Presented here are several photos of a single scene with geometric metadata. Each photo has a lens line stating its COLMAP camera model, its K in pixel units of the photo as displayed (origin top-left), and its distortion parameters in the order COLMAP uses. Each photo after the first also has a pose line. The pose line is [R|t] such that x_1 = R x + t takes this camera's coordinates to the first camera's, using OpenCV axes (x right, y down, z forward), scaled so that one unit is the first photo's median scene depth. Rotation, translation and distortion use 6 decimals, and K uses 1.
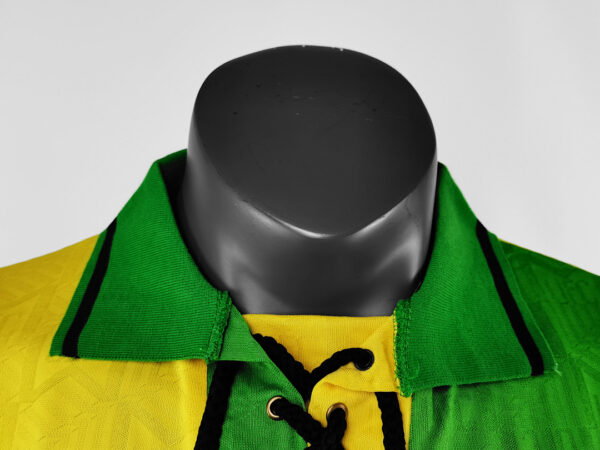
lens RADIAL K [[632.4, 0, 300.0], [0, 632.4, 225.0], [0, 0, 1]] dist [0.013099, 0.000452]
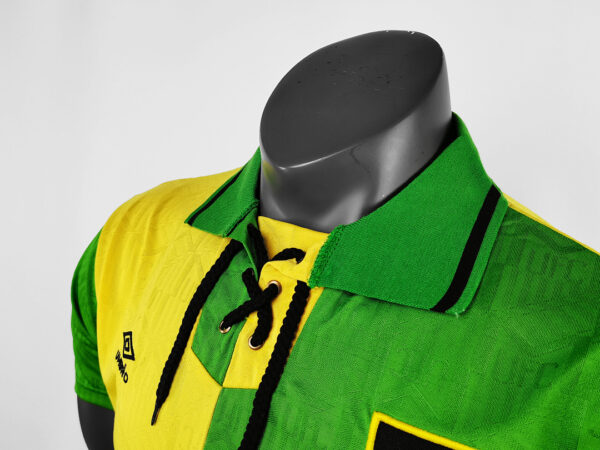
lens RADIAL K [[632.4, 0, 300.0], [0, 632.4, 225.0], [0, 0, 1]] dist [0.013099, 0.000452]
pose [[0.711942, 0.172492, -0.680724, 0.968567], [-0.143816, 0.984631, 0.099090, -0.001417], [0.687354, 0.027352, 0.725807, -0.034071]]
